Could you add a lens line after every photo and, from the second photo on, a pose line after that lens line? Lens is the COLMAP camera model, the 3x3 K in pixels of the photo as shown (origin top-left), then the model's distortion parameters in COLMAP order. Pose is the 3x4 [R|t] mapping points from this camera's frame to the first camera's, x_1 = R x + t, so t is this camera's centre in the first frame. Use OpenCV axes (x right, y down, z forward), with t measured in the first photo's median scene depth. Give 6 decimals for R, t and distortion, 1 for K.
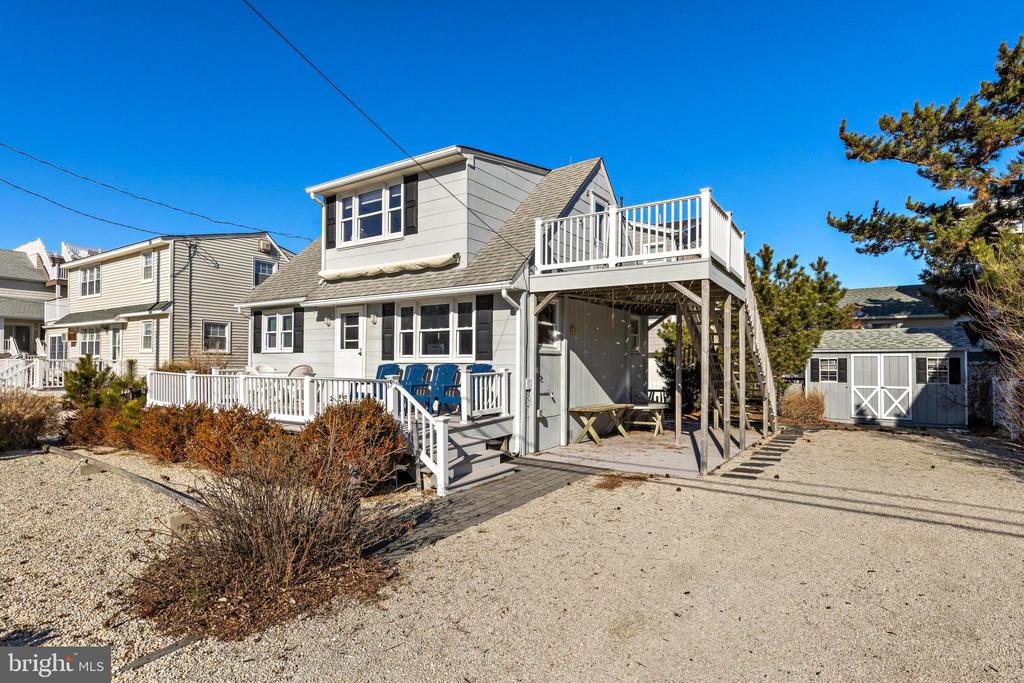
lens RADIAL K [[531.8, 0, 511.1], [0, 531.8, 366.8], [0, 0, 1]] dist [0.002674, 0.000244]
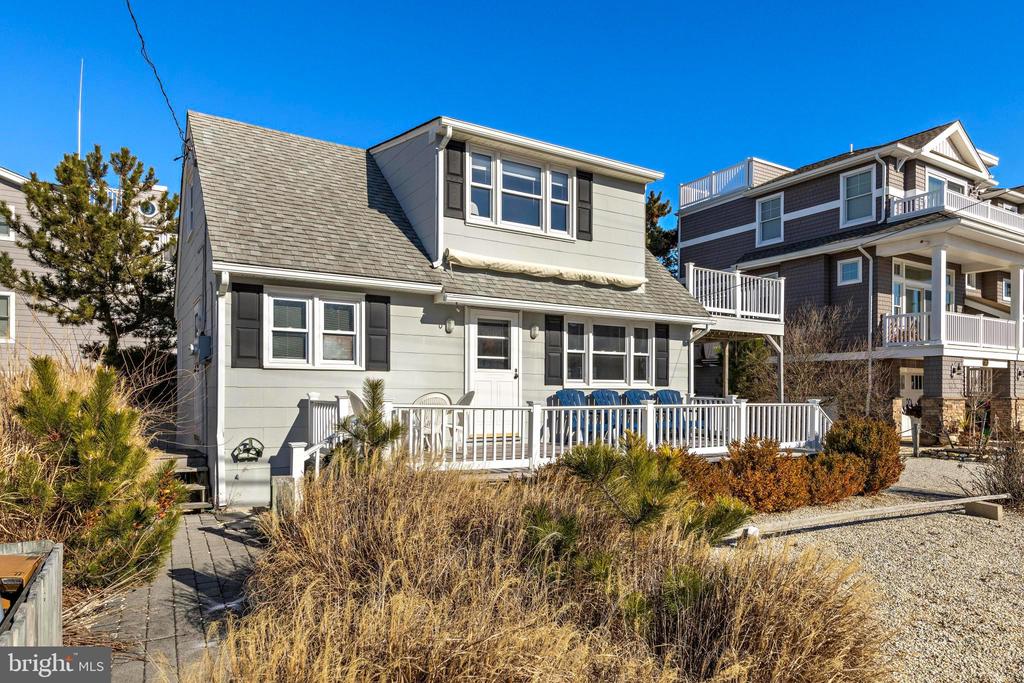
lens RADIAL K [[628.4, 0, 512.8], [0, 628.4, 395.5], [0, 0, 1]] dist [0.003203, 0.000153]
pose [[0.412559, -0.010717, 0.910868, -1.135931], [0.001817, 0.999938, 0.010942, -0.007277], [-0.910929, -0.002860, 0.412553, 0.664339]]
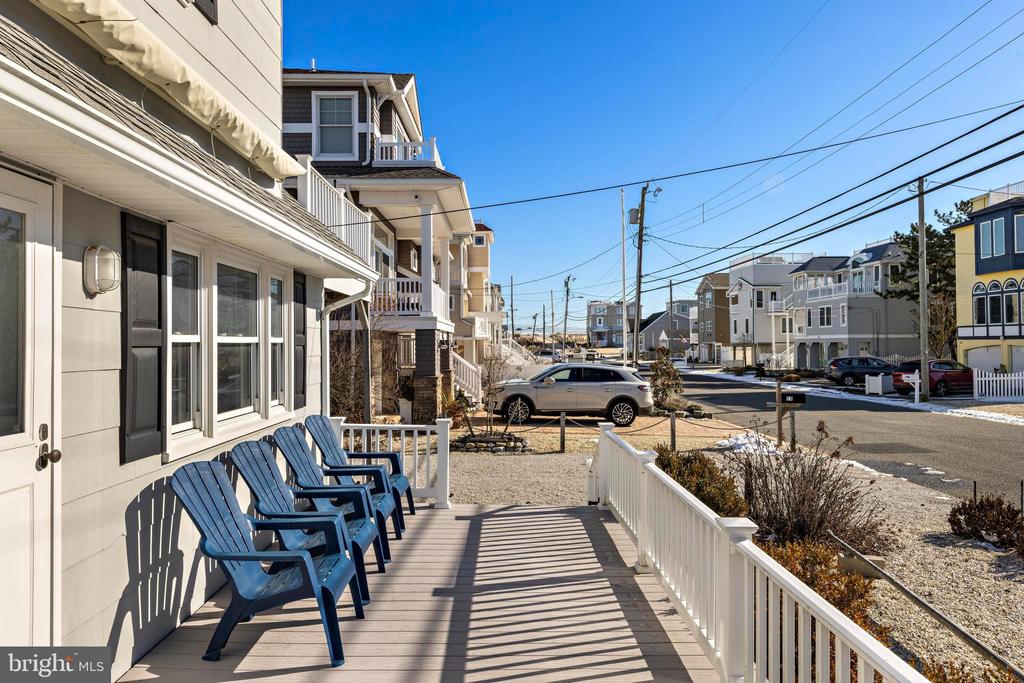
lens RADIAL K [[664.9, 0, 512.0], [0, 664.9, 341.5], [0, 0, 1]] dist [-0.000910, 0.000460]
pose [[-0.569099, -0.002430, 0.822265, -0.570320], [-0.000646, 0.999997, 0.002508, -0.065231], [-0.822268, 0.000896, -0.569099, 1.038366]]
